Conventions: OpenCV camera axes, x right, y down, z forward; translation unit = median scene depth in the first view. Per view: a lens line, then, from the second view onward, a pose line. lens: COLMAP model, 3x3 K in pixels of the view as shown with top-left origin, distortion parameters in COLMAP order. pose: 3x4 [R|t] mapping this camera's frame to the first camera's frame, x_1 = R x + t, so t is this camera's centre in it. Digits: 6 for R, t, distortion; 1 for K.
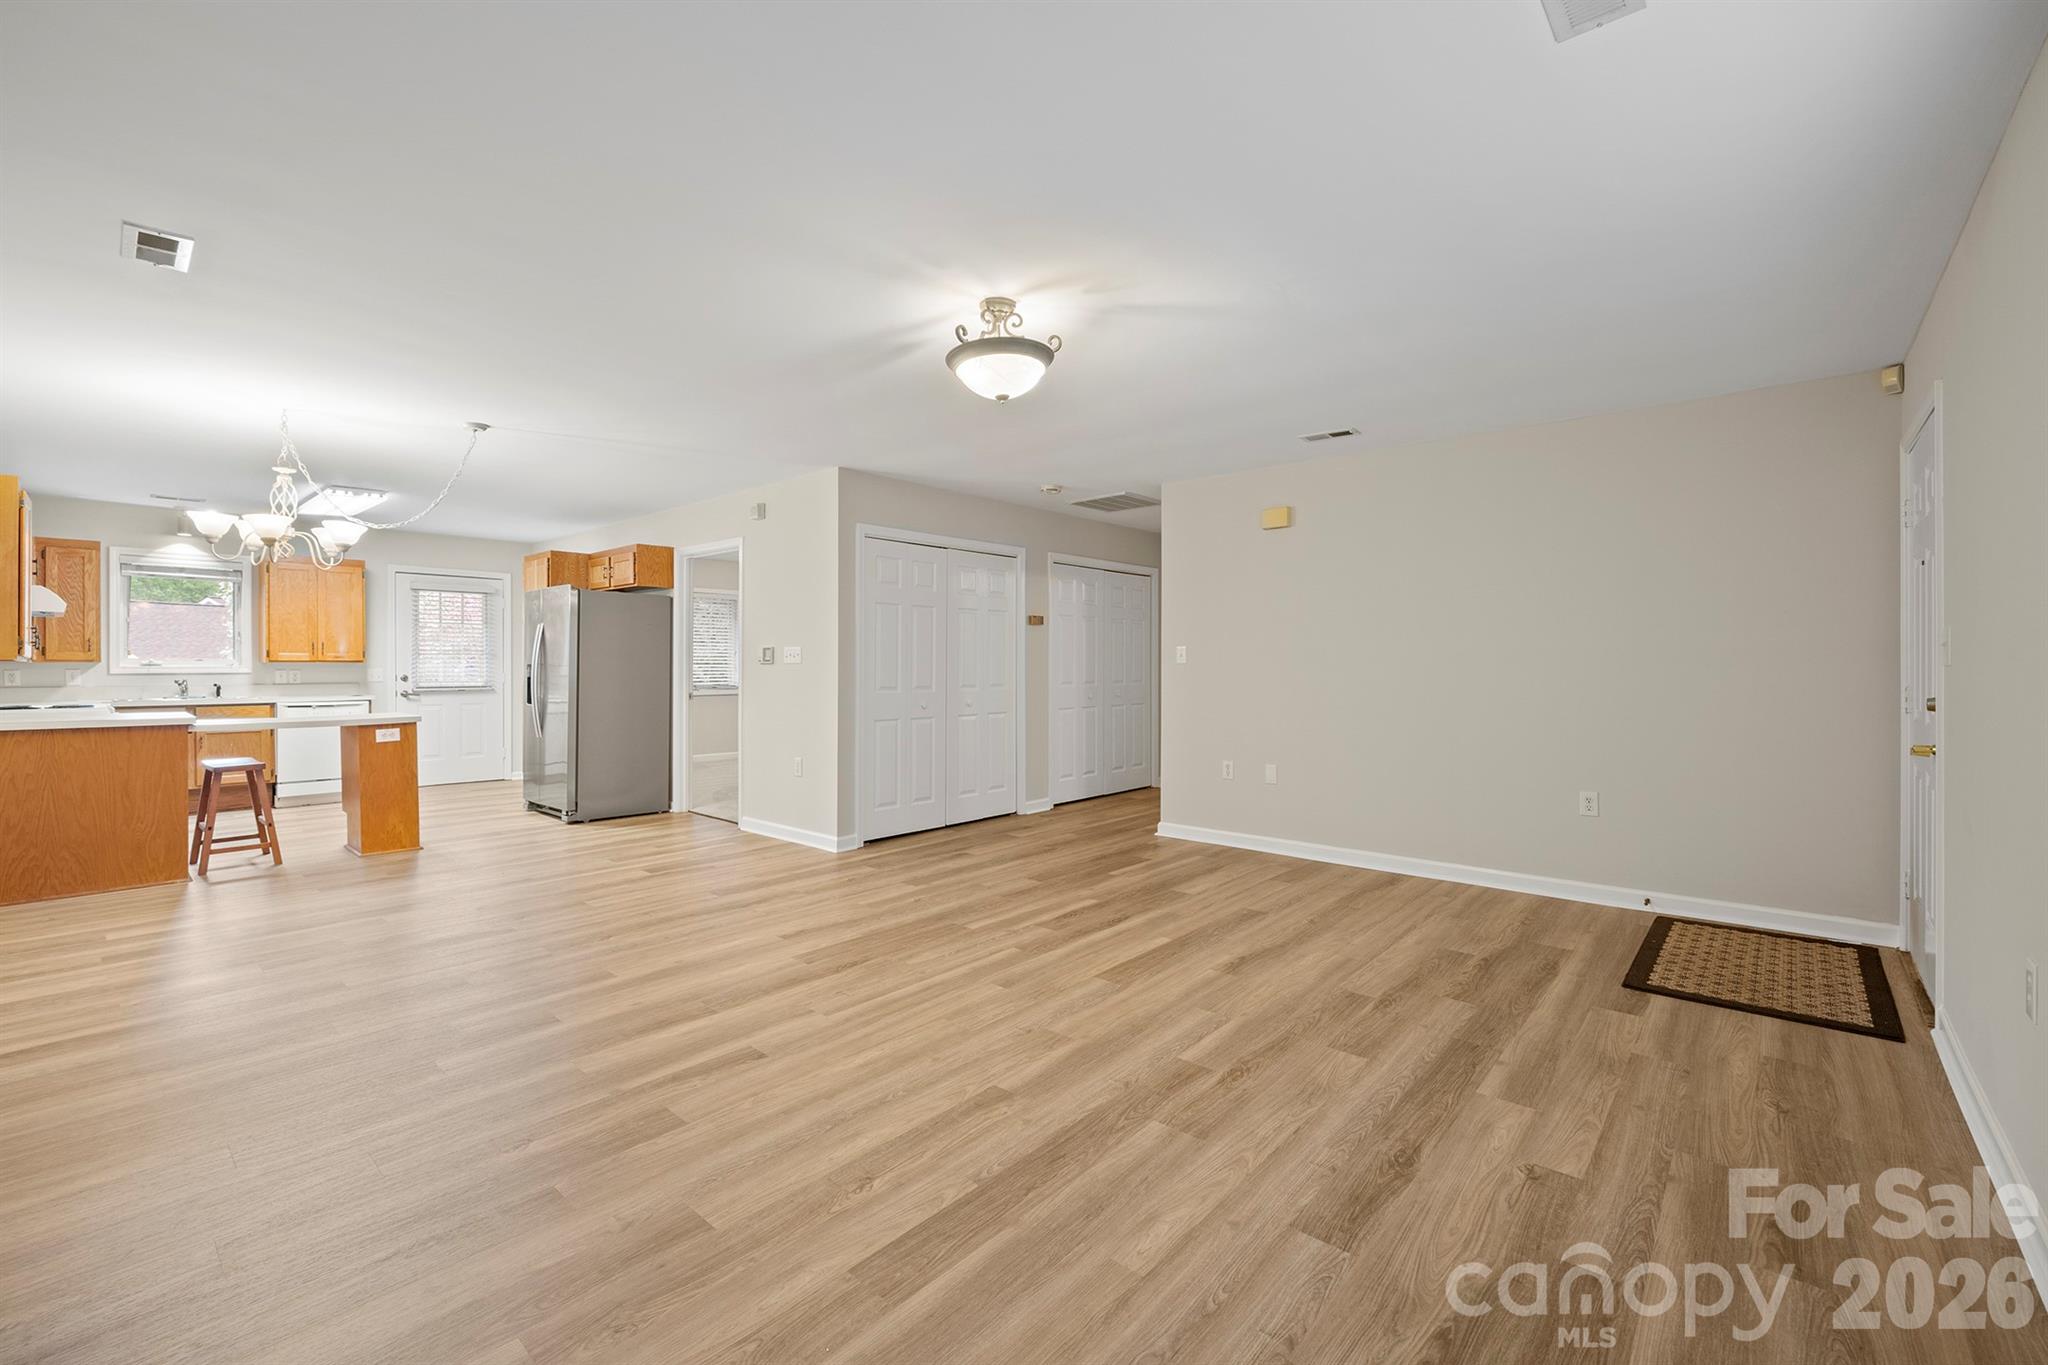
lens RADIAL K [[863.4, 0, 1030.4], [0, 863.4, 672.9], [0, 0, 1]] dist [-0.007884, 0.000527]
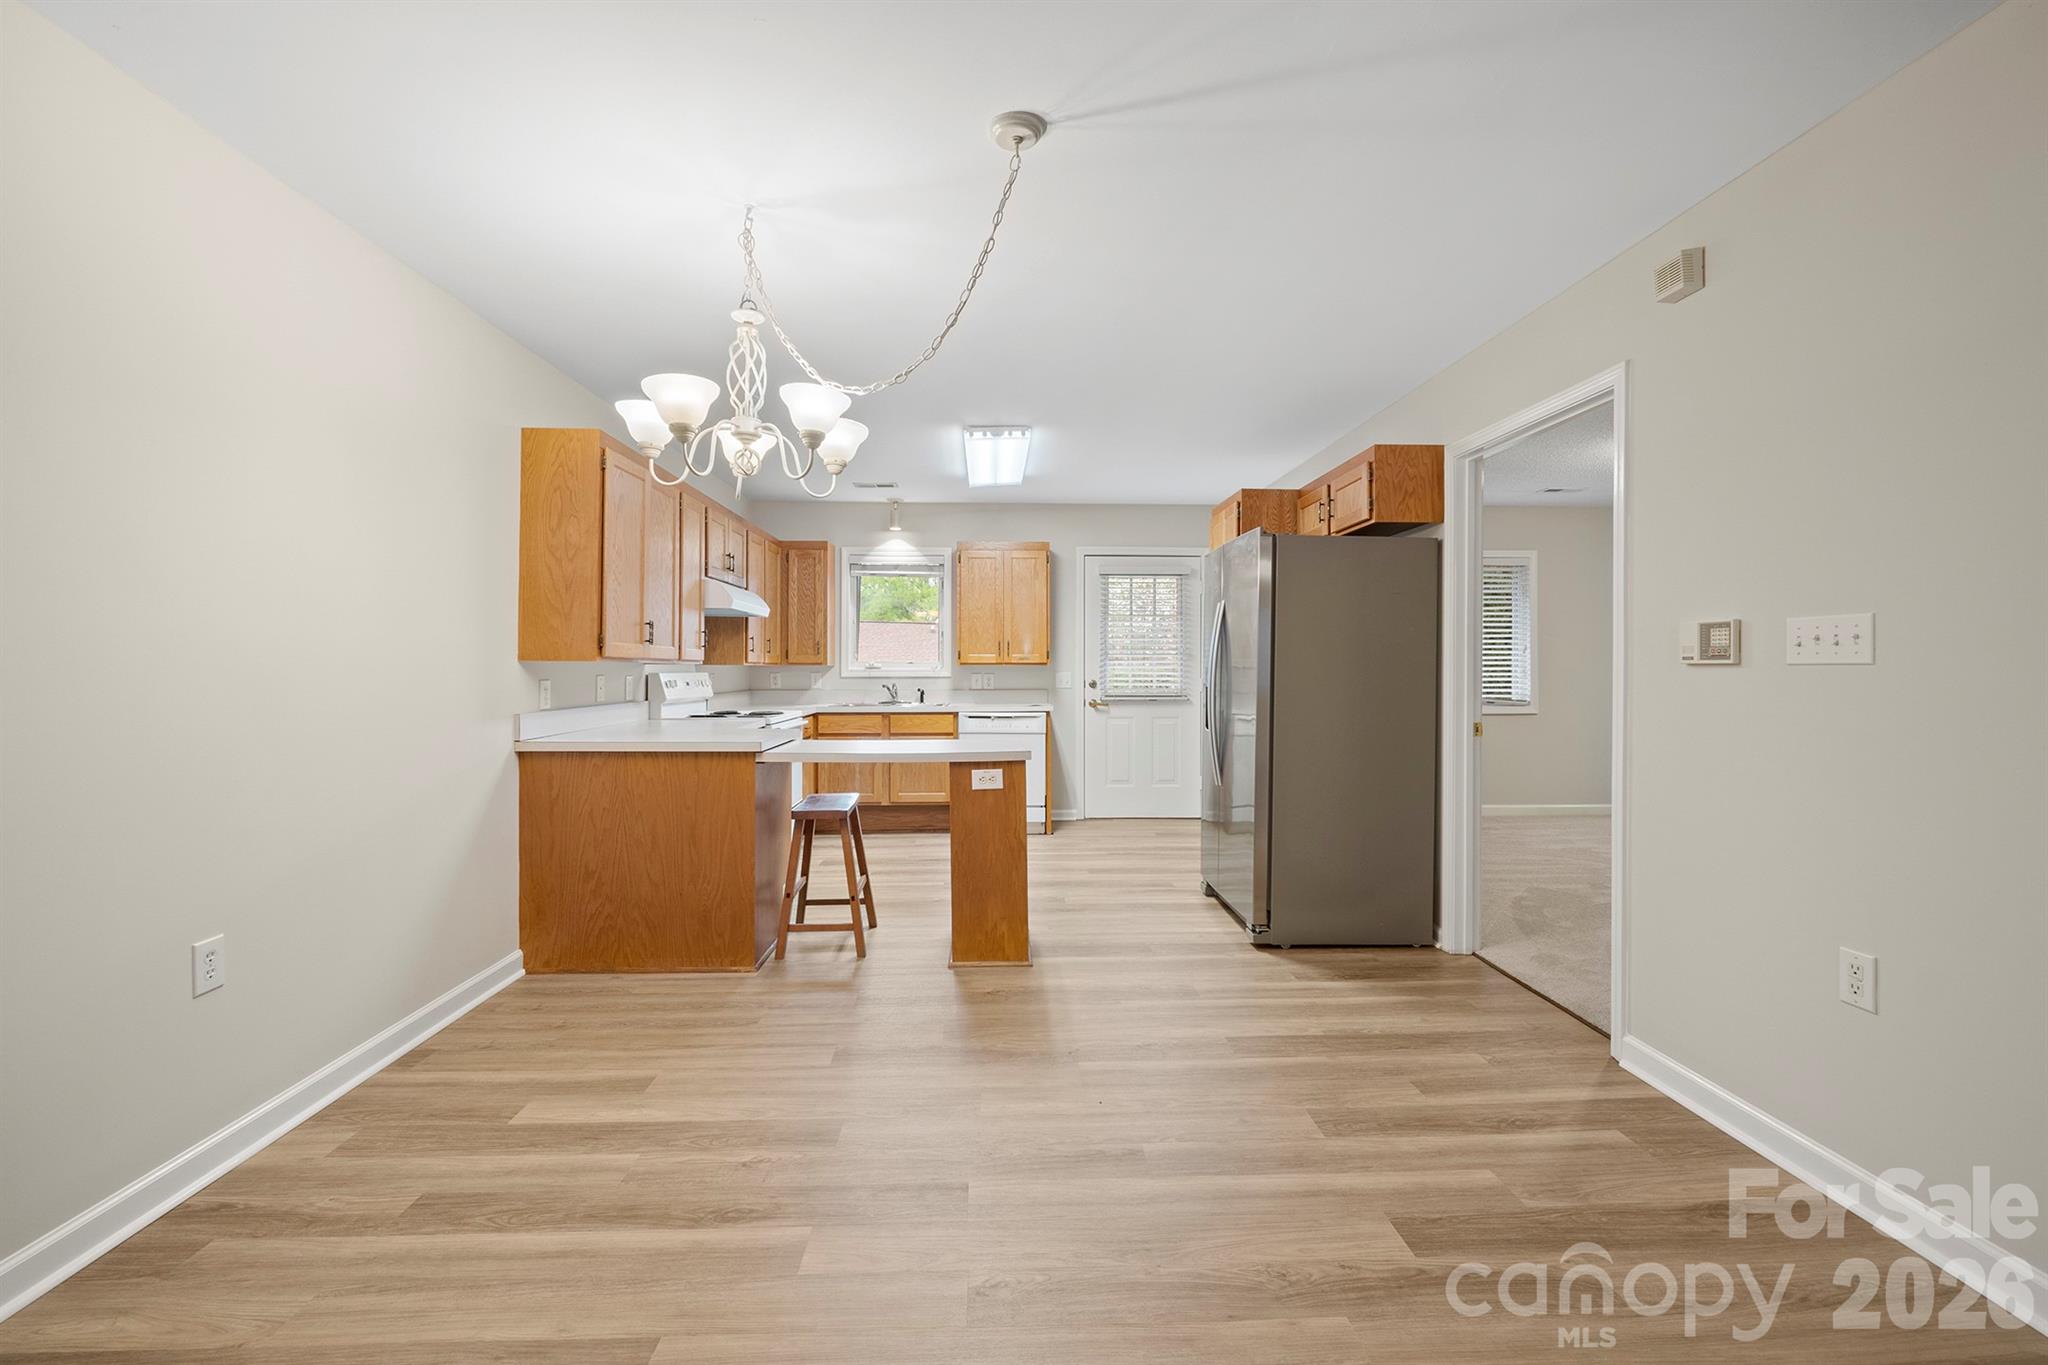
lens RADIAL K [[863.4, 0, 1021.6], [0, 863.4, 656.9], [0, 0, 1]] dist [-0.007884, 0.000527]
pose [[0.686768, -0.009126, -0.726820, -0.373126], [-0.007149, 0.999788, -0.019309, -0.007483], [0.726842, 0.018457, 0.686557, 0.809316]]
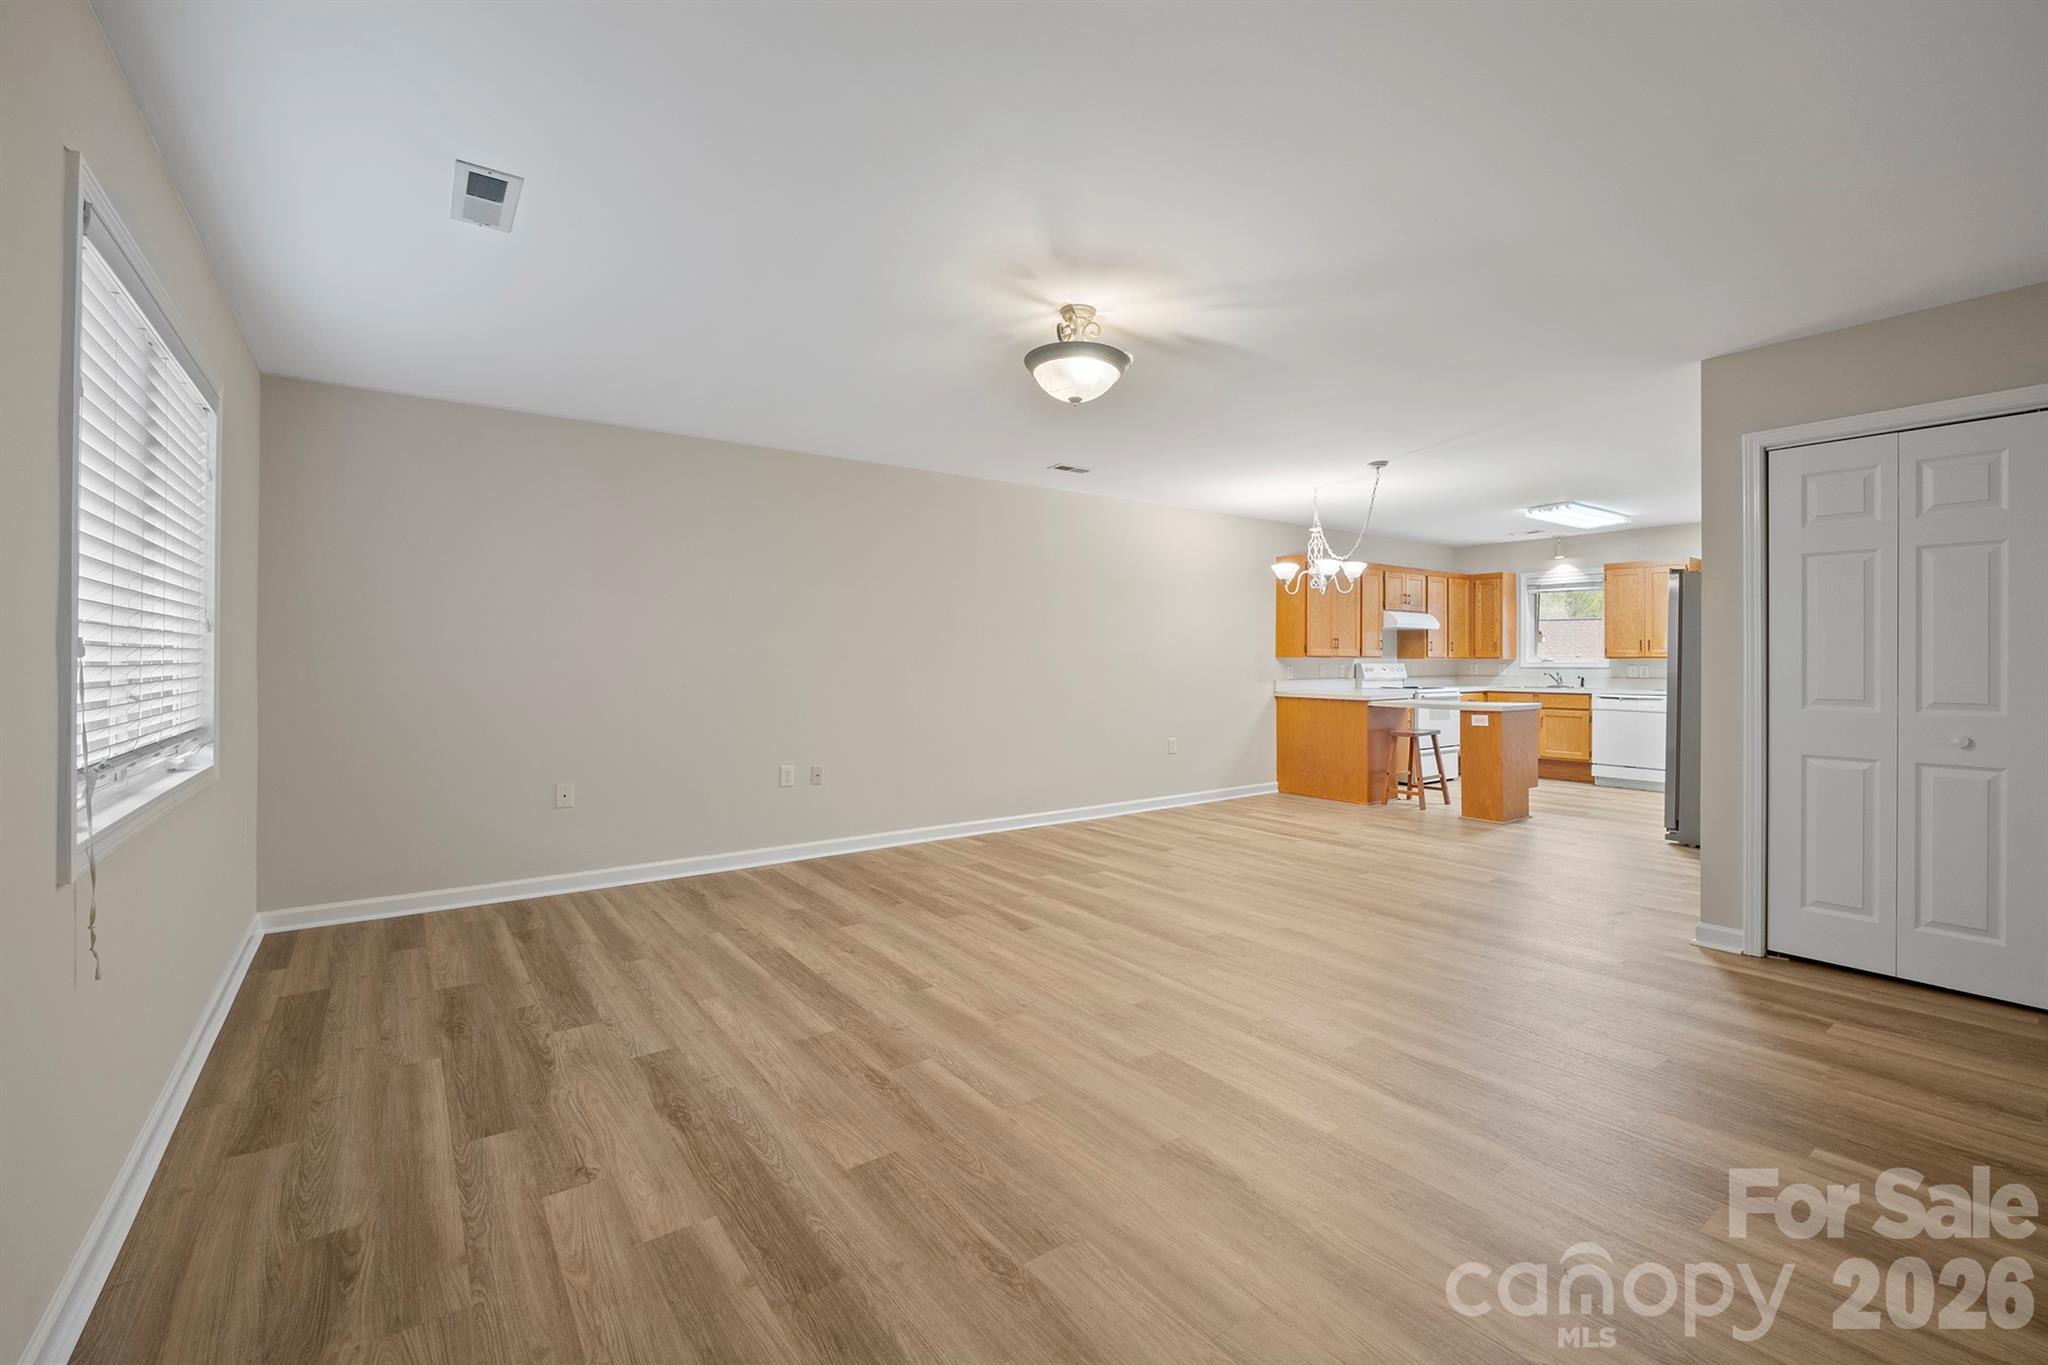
lens RADIAL K [[863.4, 0, 1013.8], [0, 863.4, 656.5], [0, 0, 1]] dist [-0.007884, 0.000527]
pose [[-0.229728, -0.003143, -0.973250, 0.763425], [-0.011568, 0.999933, -0.000499, -0.010092], [0.973186, 0.011144, -0.229749, 0.904599]]
